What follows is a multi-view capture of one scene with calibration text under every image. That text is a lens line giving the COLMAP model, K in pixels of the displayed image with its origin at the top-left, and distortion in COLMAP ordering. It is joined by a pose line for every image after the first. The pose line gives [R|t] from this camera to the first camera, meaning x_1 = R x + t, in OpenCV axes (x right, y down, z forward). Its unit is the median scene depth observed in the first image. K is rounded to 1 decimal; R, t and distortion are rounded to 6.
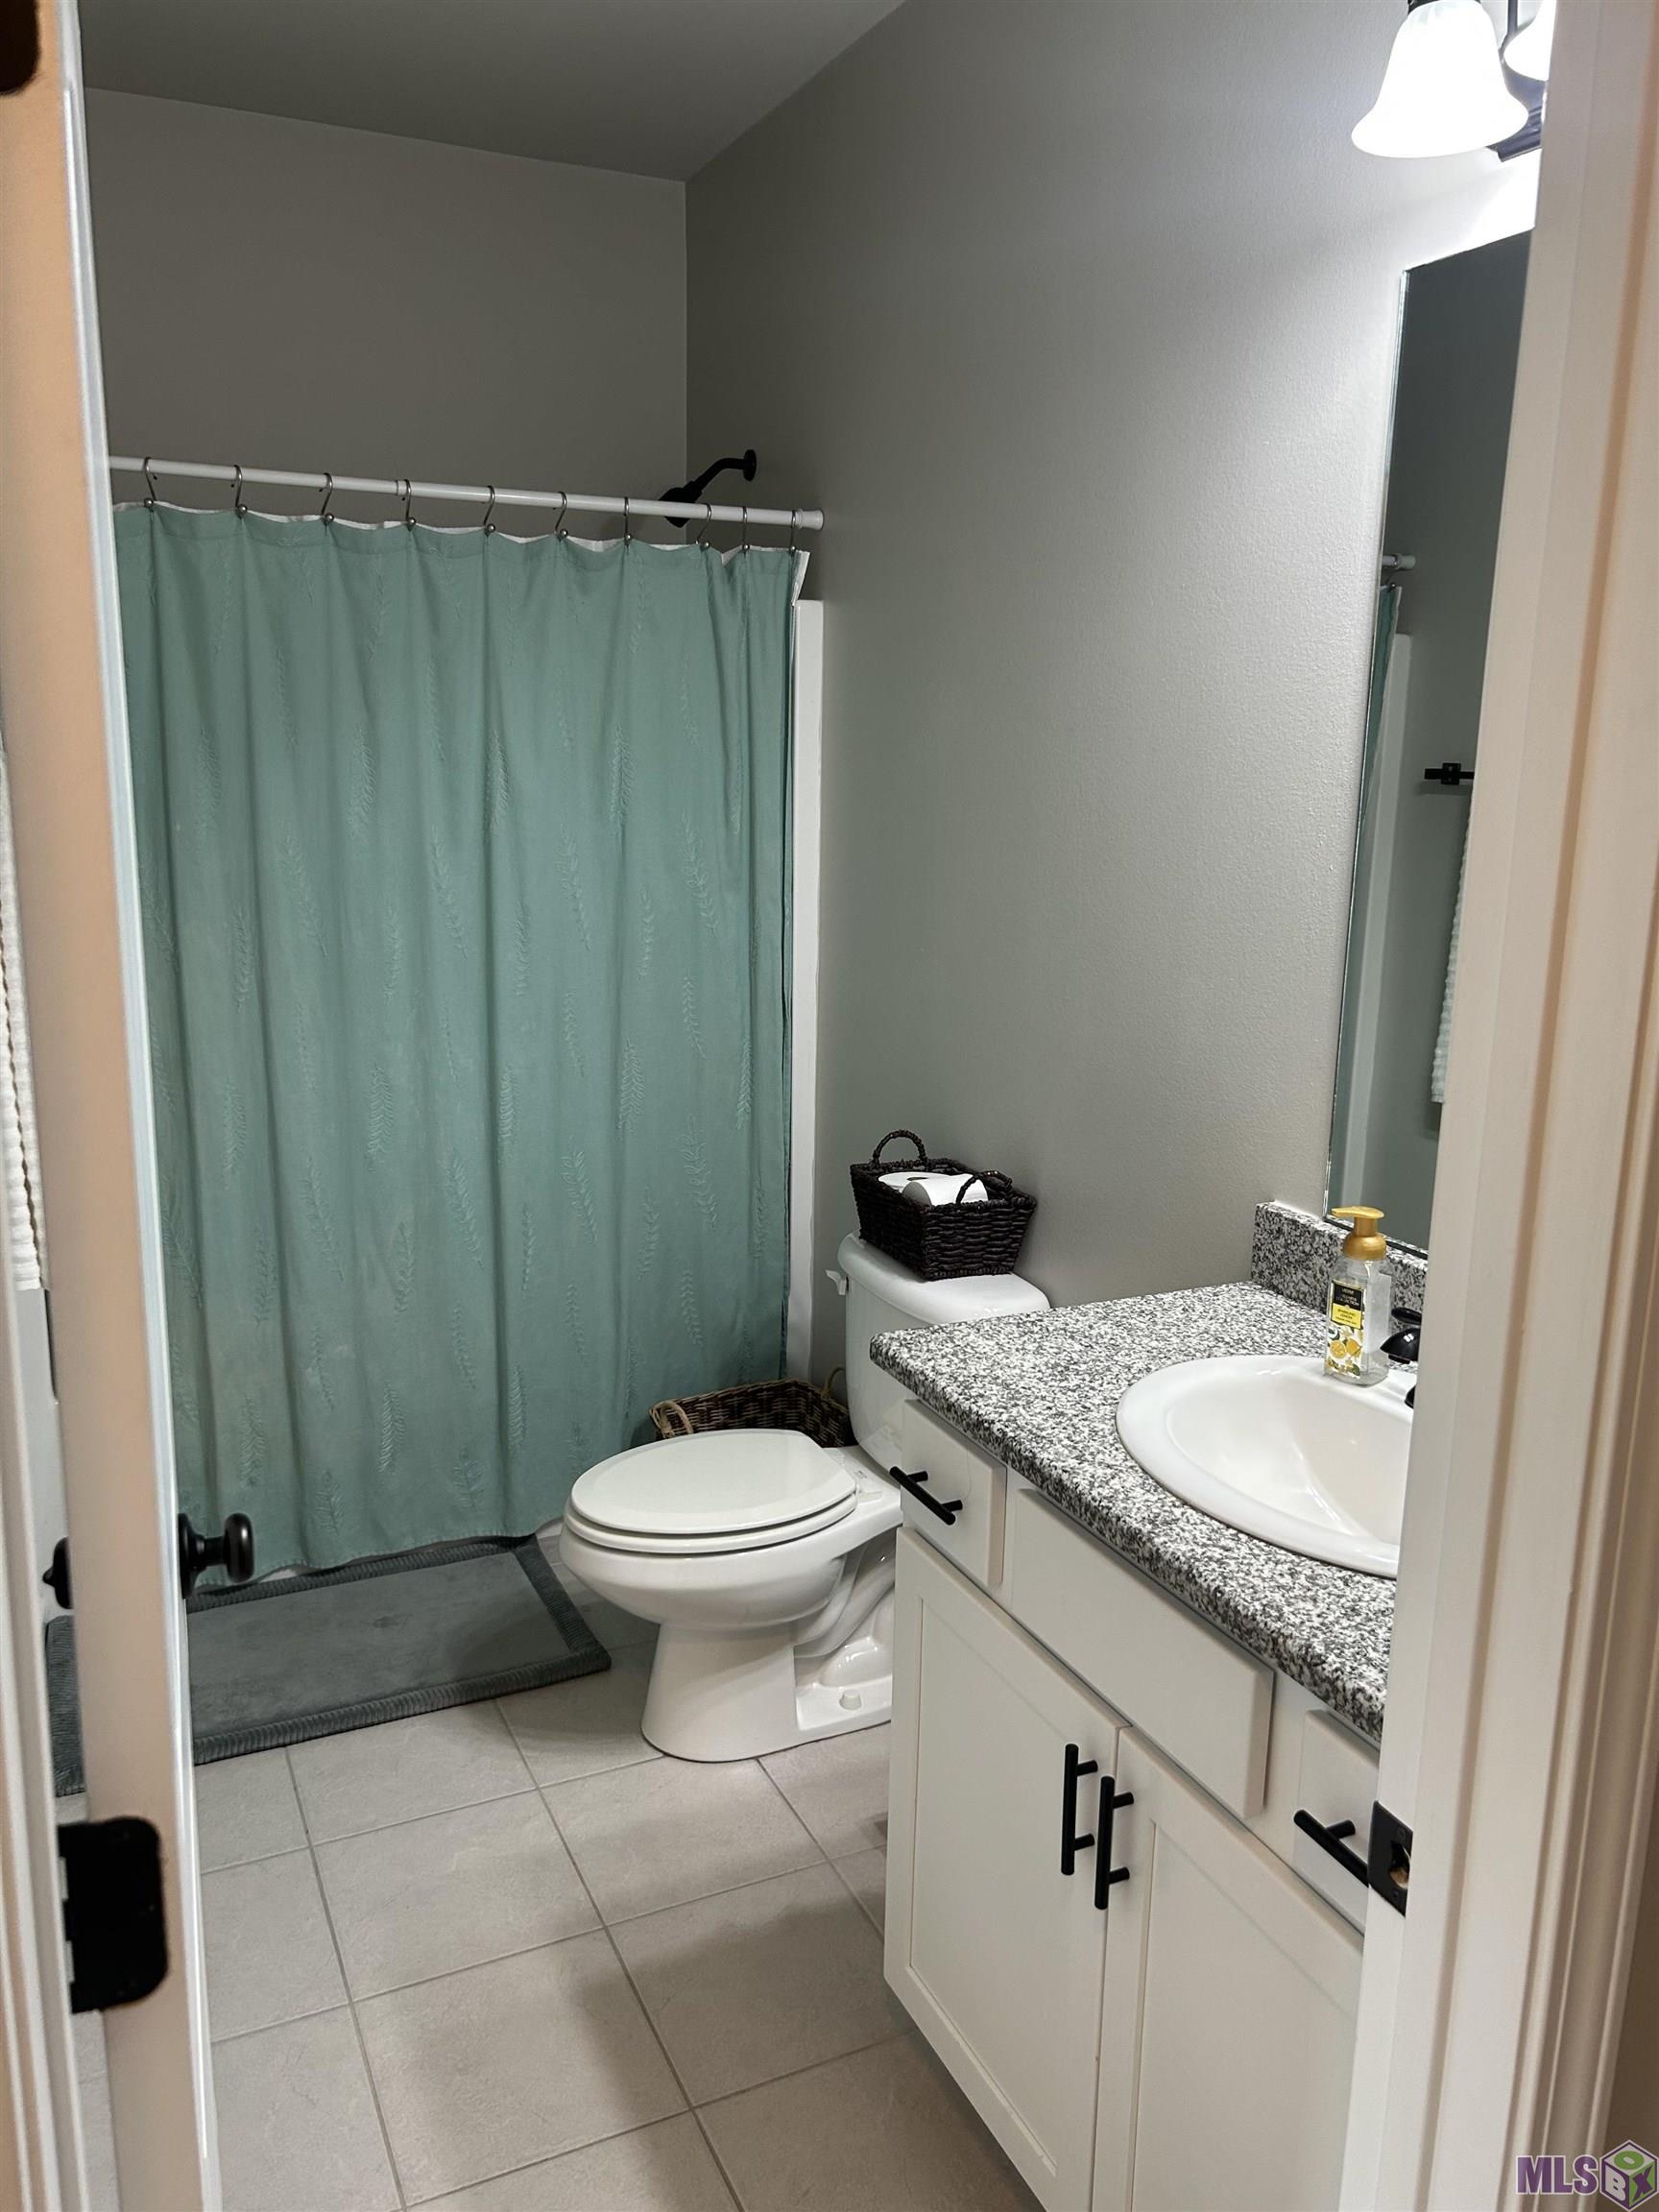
lens RADIAL K [[1677.7, 0, 841.7], [0, 1677.7, 1114.4], [0, 0, 1]] dist [0.041175, -0.061624]
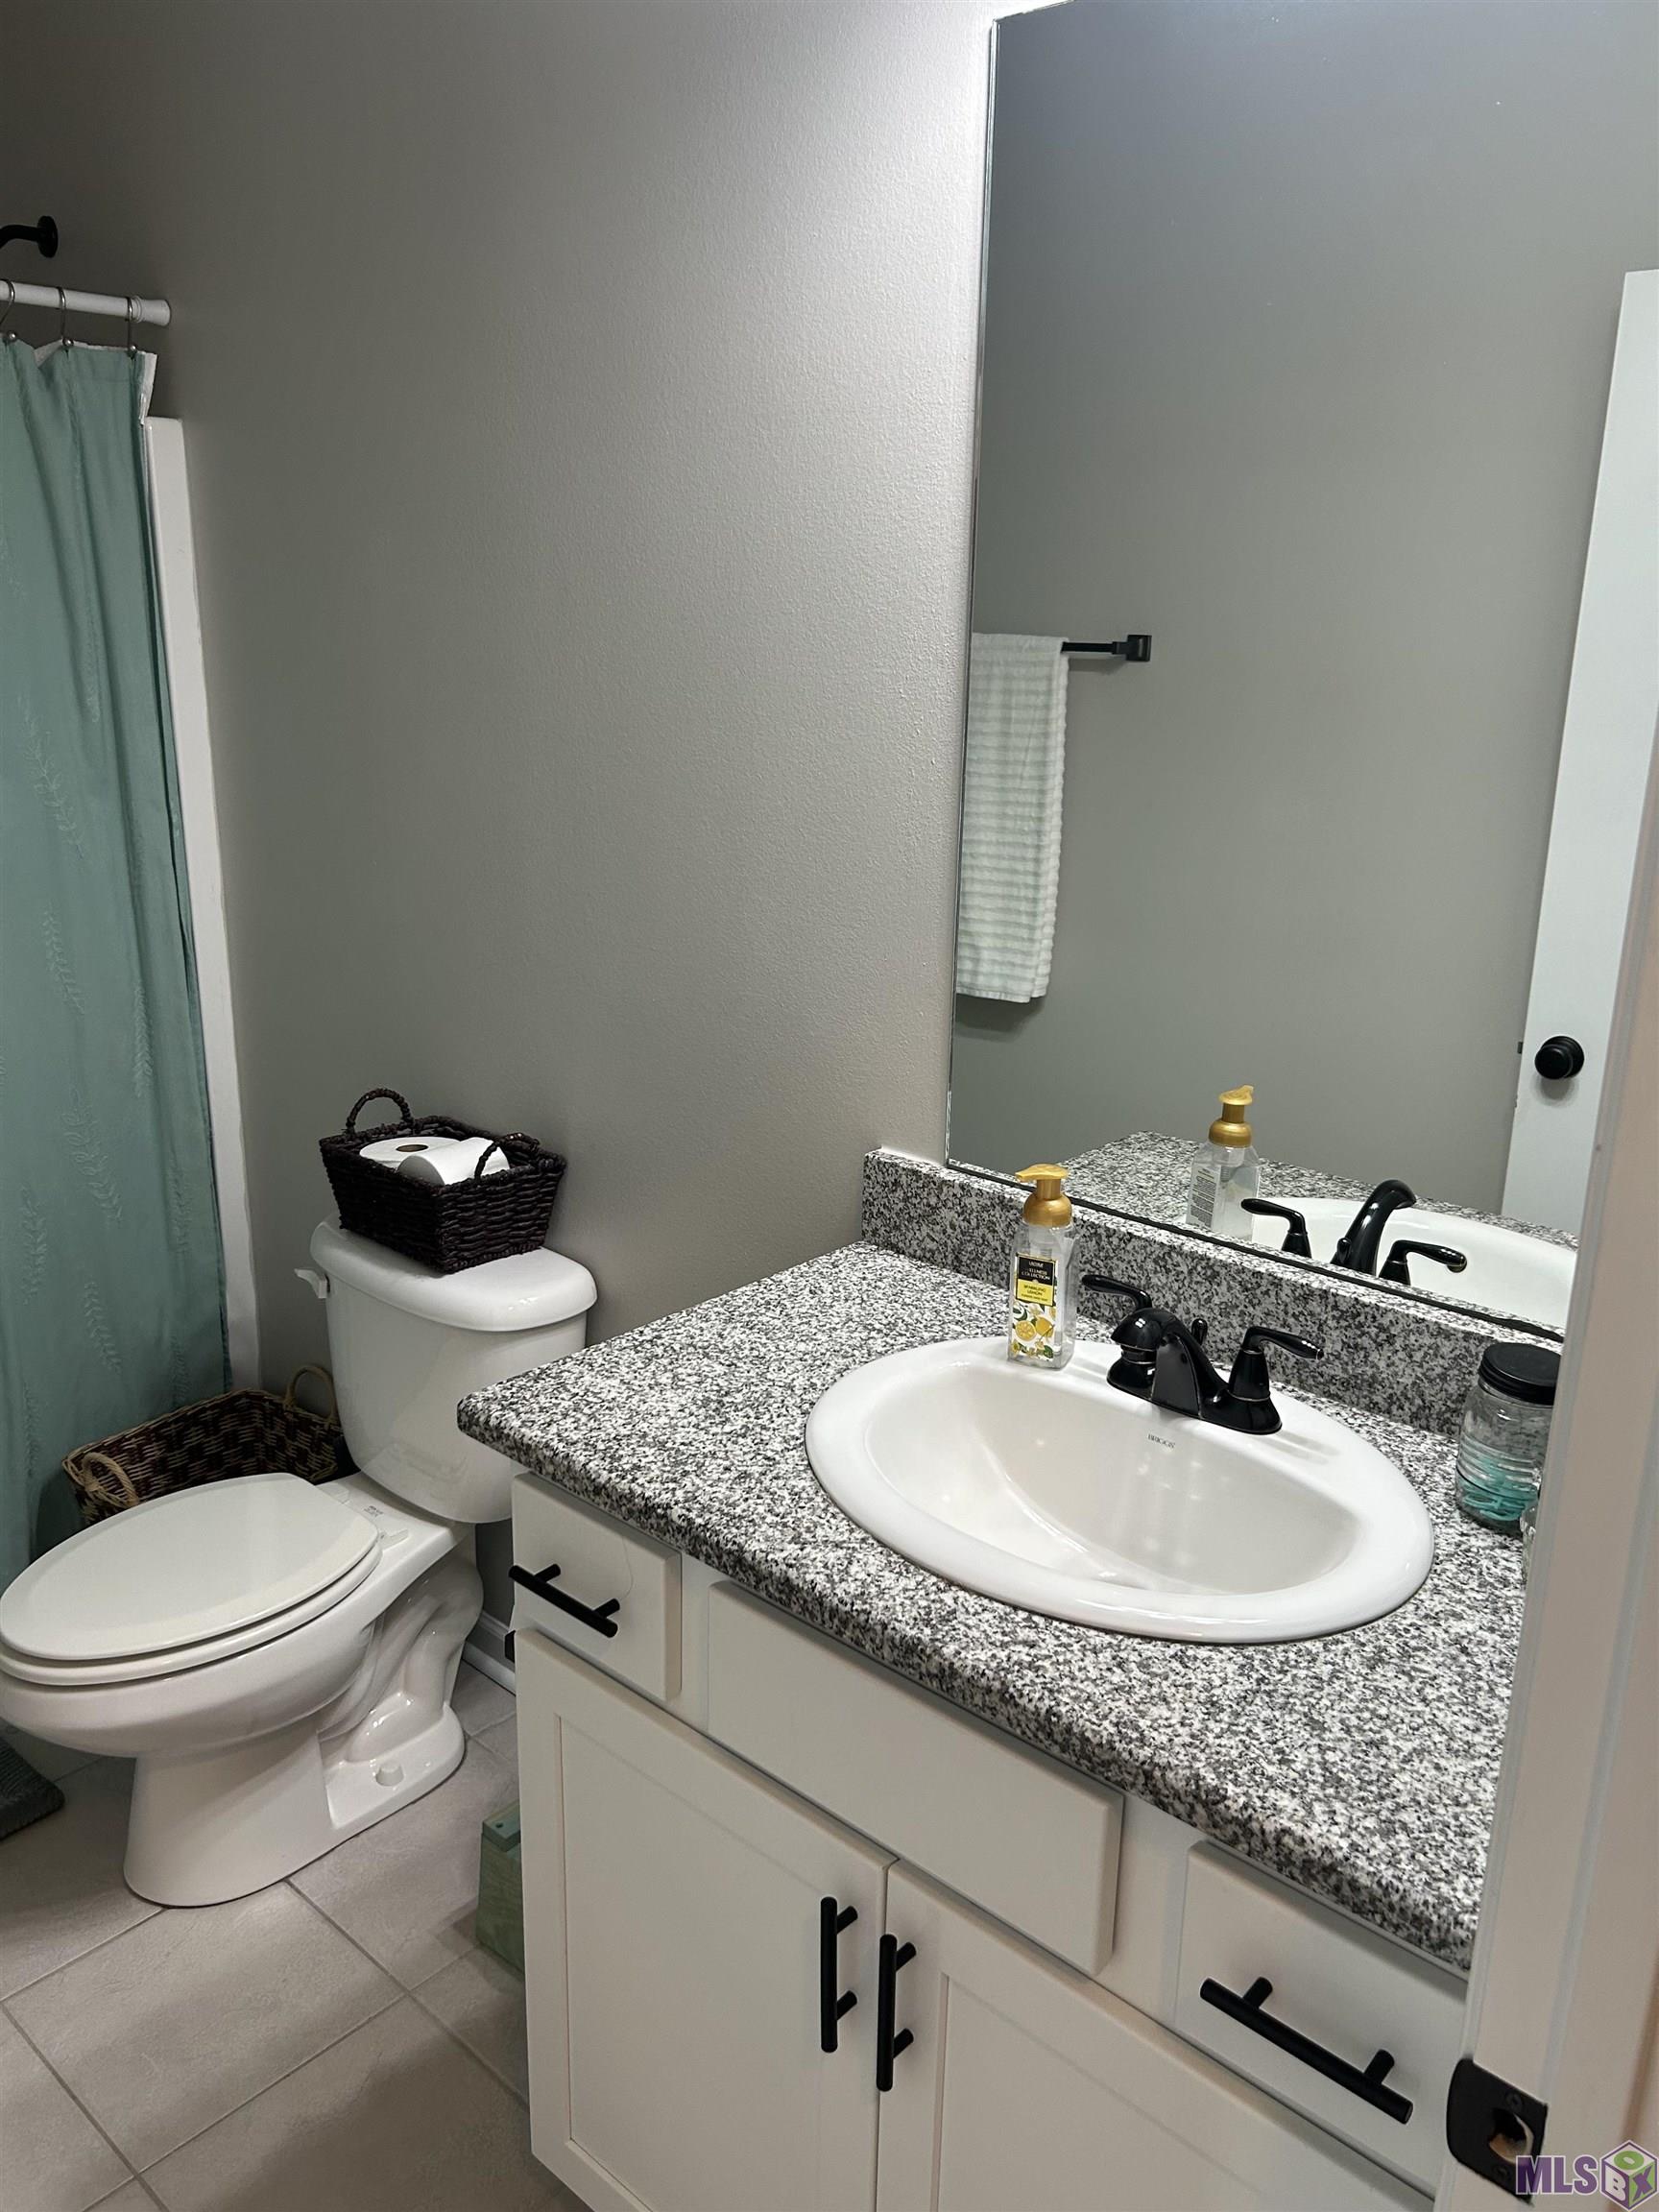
lens RADIAL K [[1677.7, 0, 839.7], [0, 1677.7, 1104.6], [0, 0, 1]] dist [0.041175, -0.061624]
pose [[0.921794, -0.109987, 0.371751, -0.084163], [0.082472, 0.992596, 0.089174, -0.050483], [-0.378807, -0.051541, 0.924040, 0.213571]]
